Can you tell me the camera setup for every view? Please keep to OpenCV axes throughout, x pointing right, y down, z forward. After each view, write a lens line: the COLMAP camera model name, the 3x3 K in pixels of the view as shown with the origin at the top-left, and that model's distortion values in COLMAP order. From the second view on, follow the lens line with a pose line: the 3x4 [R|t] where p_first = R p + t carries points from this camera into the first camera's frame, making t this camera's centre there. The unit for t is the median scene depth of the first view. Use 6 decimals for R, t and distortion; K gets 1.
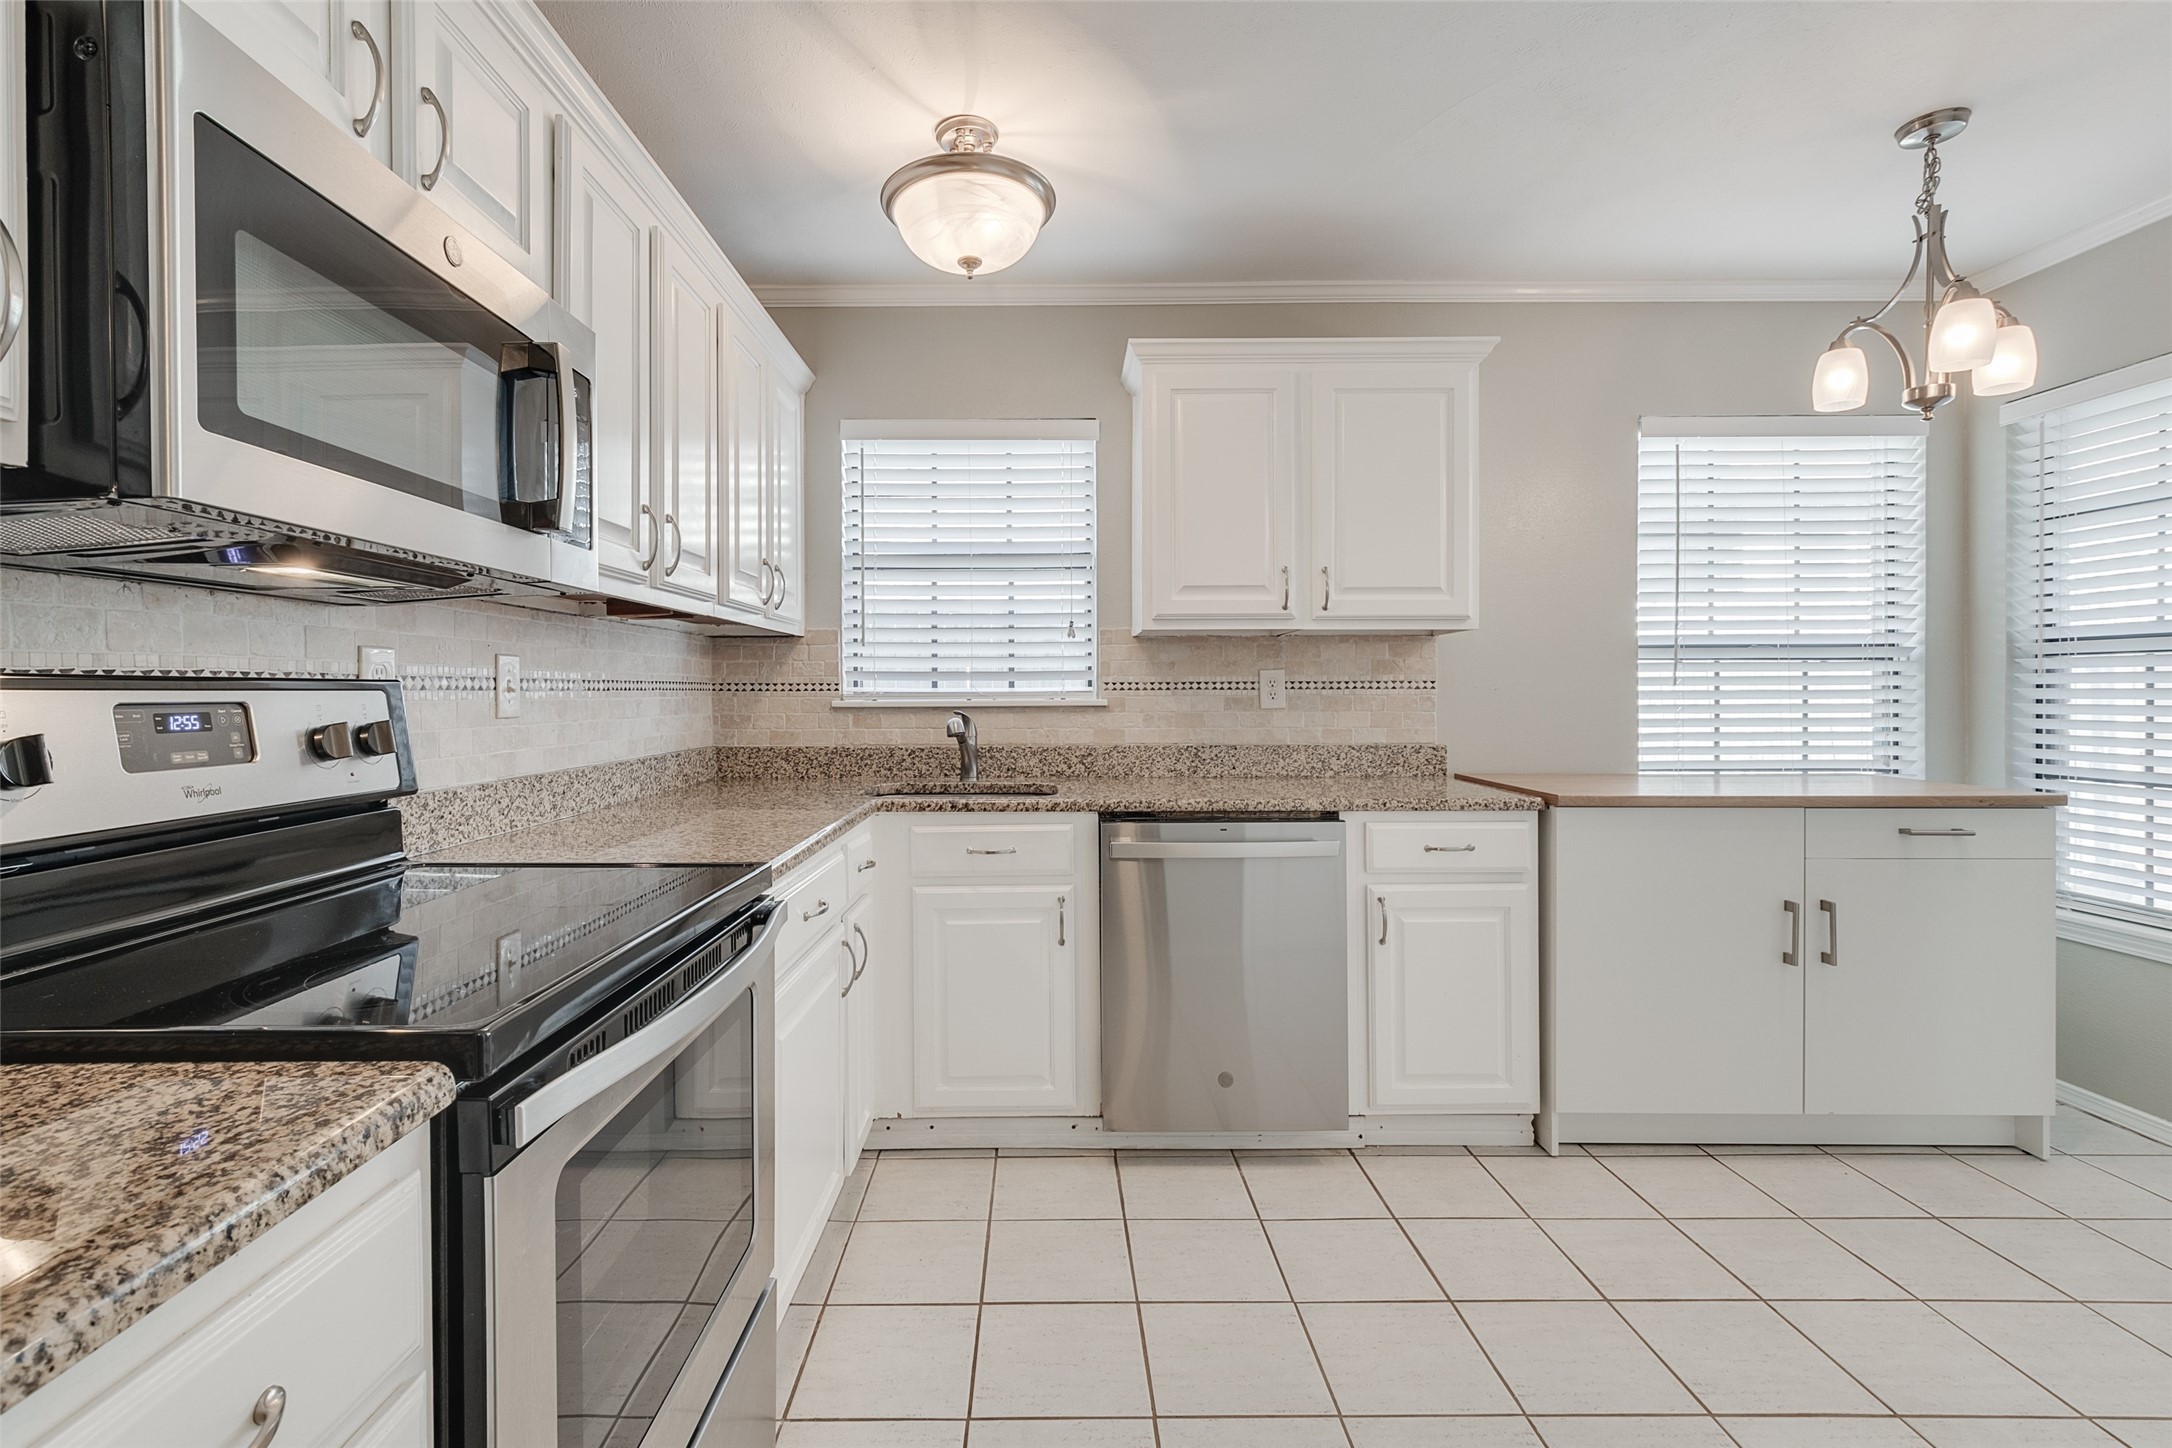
lens RADIAL K [[986.5, 0, 1076.8], [0, 986.5, 704.8], [0, 0, 1]] dist [0.003877, 0.000541]
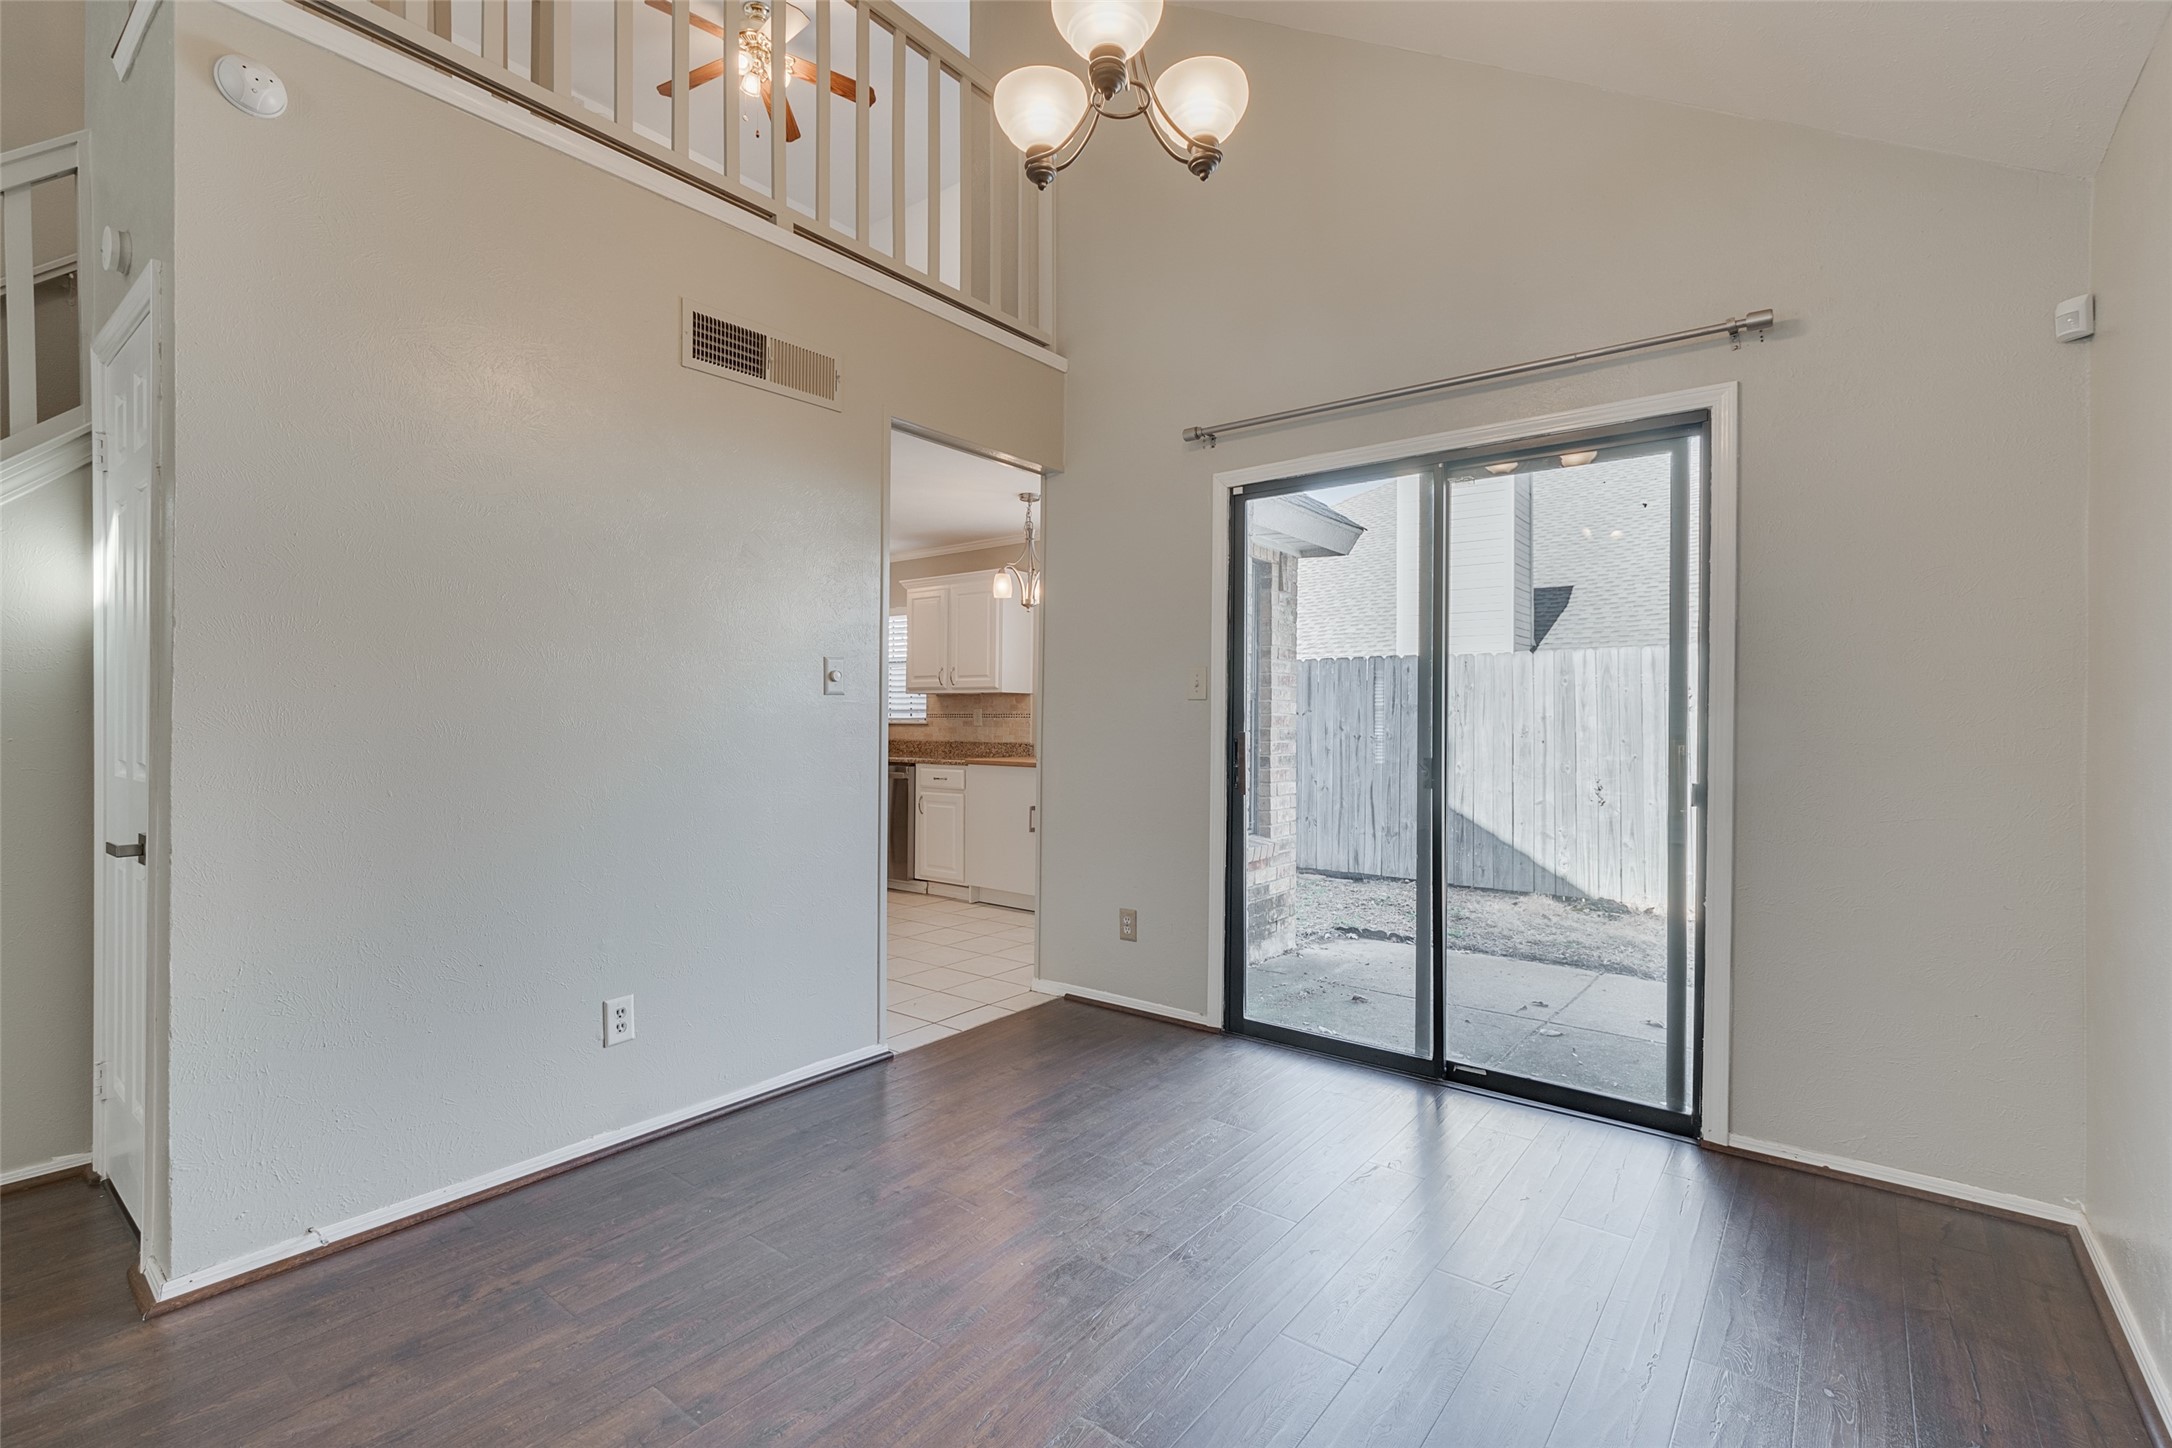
lens RADIAL K [[966.7, 0, 1086.0], [0, 966.7, 724.0], [0, 0, 1]] dist [0.001130, 0.000012]
pose [[0.785448, 0.010700, -0.618835, 1.788009], [-0.017636, 0.999831, -0.005098, 0.006421], [0.618676, 0.014918, 0.785504, -0.605798]]
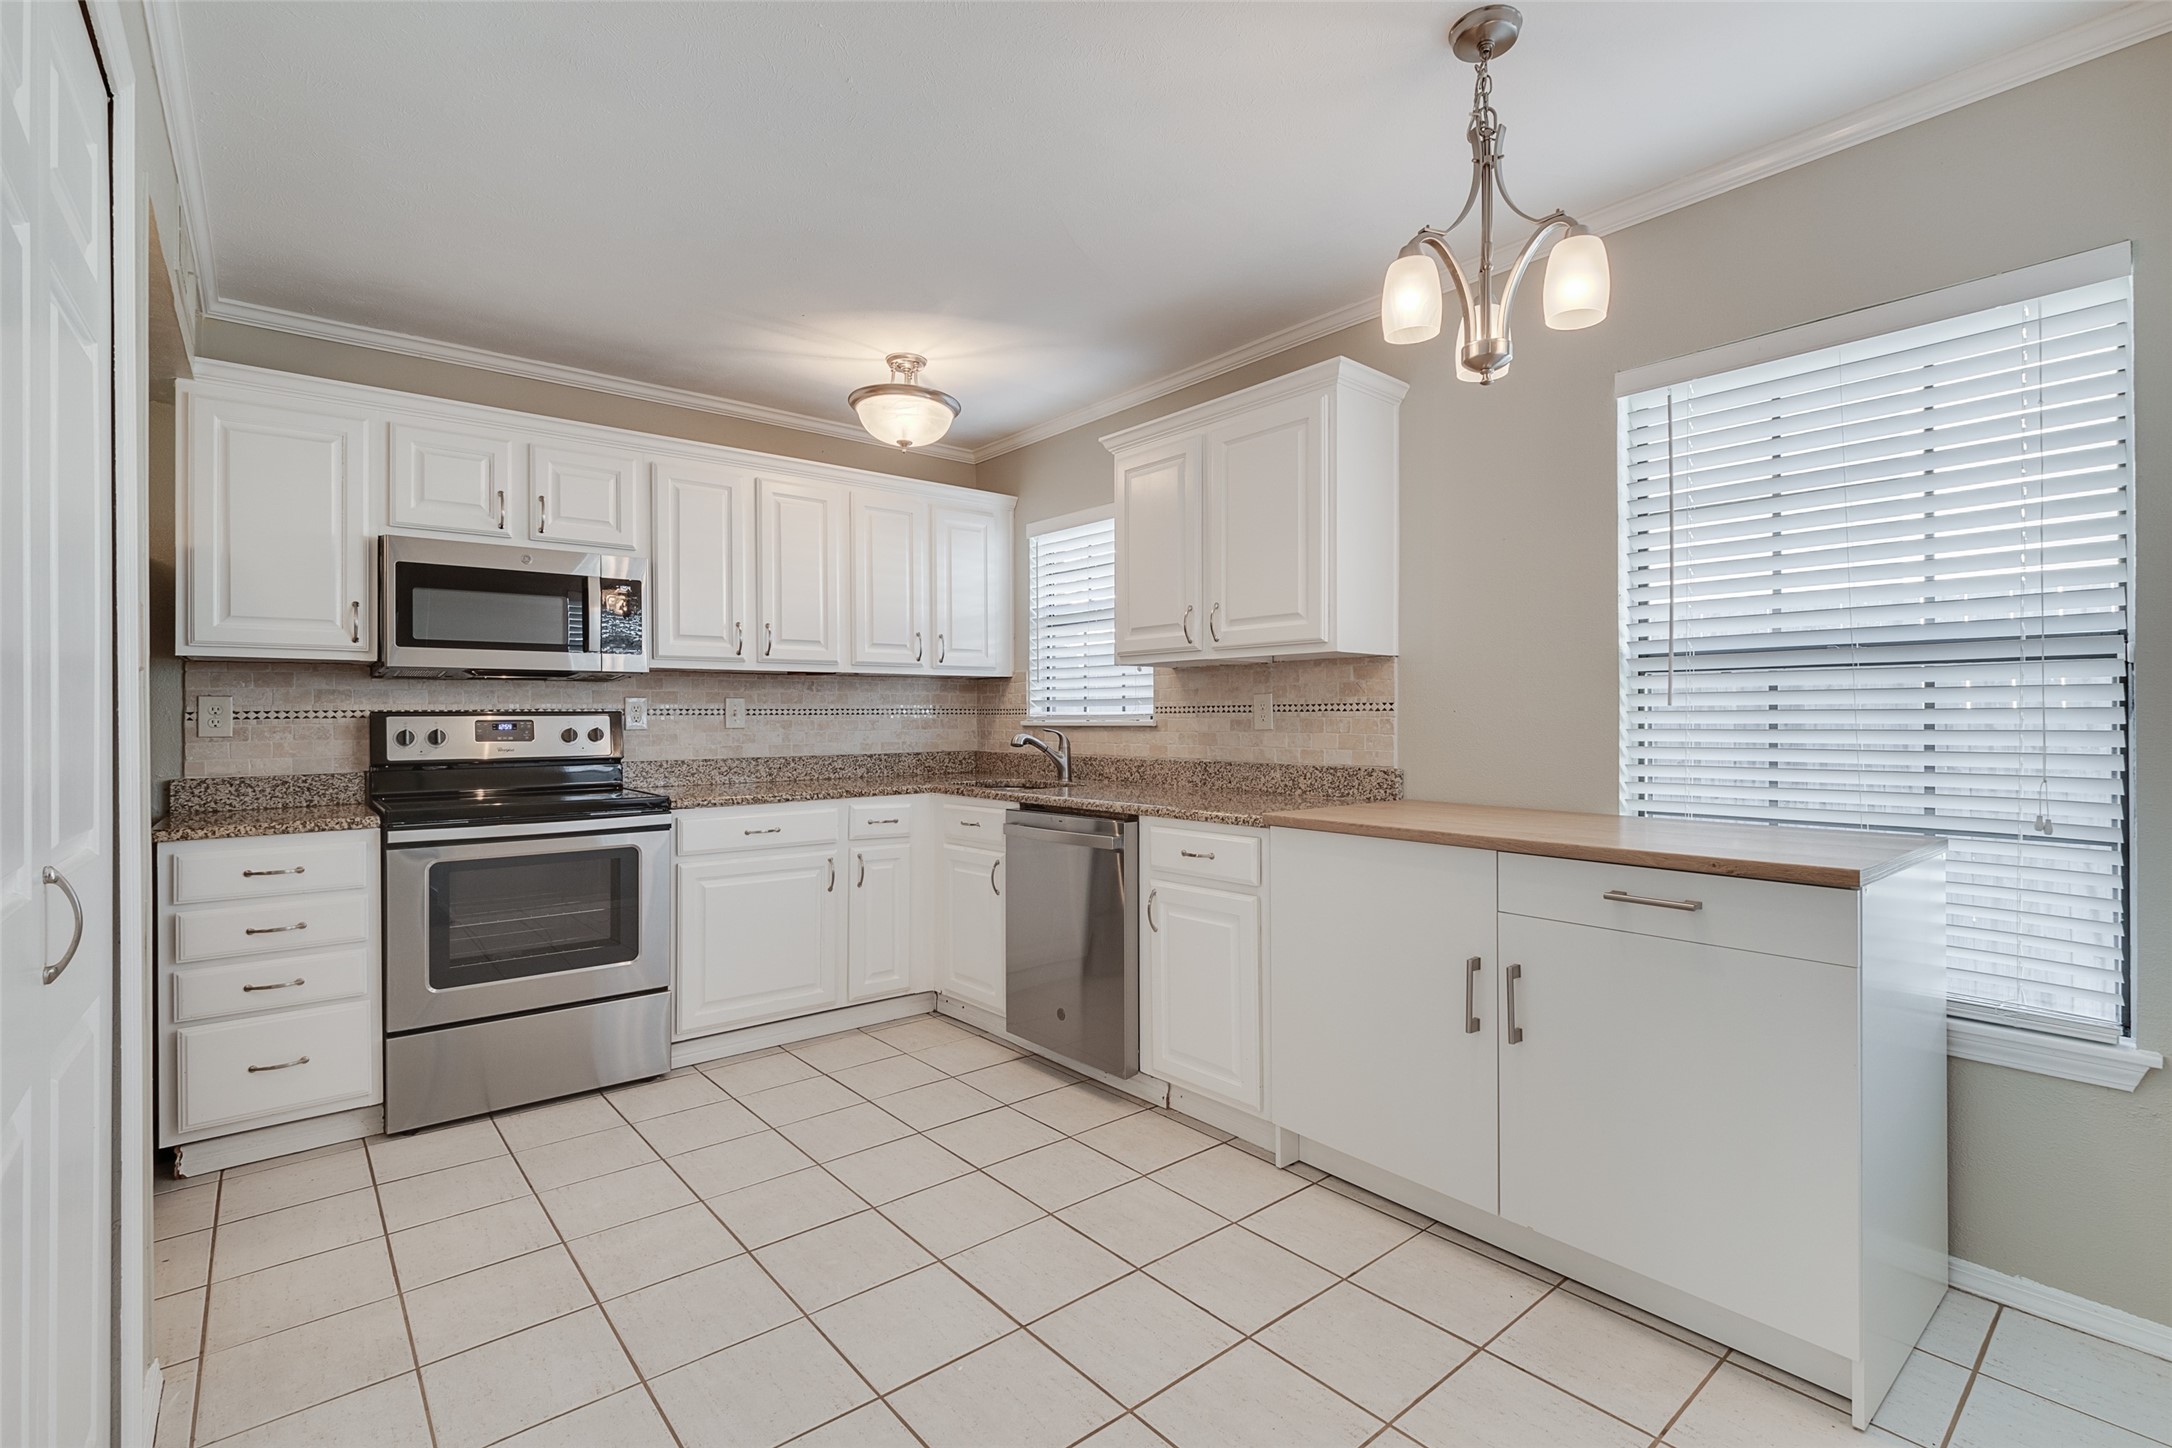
lens RADIAL K [[983.5, 0, 1086.0], [0, 983.5, 724.0], [0, 0, 1]] dist [-0.000254, 0.000005]
pose [[0.643415, 0.005690, -0.765496, 0.907130], [-0.007023, 0.999974, 0.001529, -0.002740], [0.765485, 0.004392, 0.643438, 0.151711]]
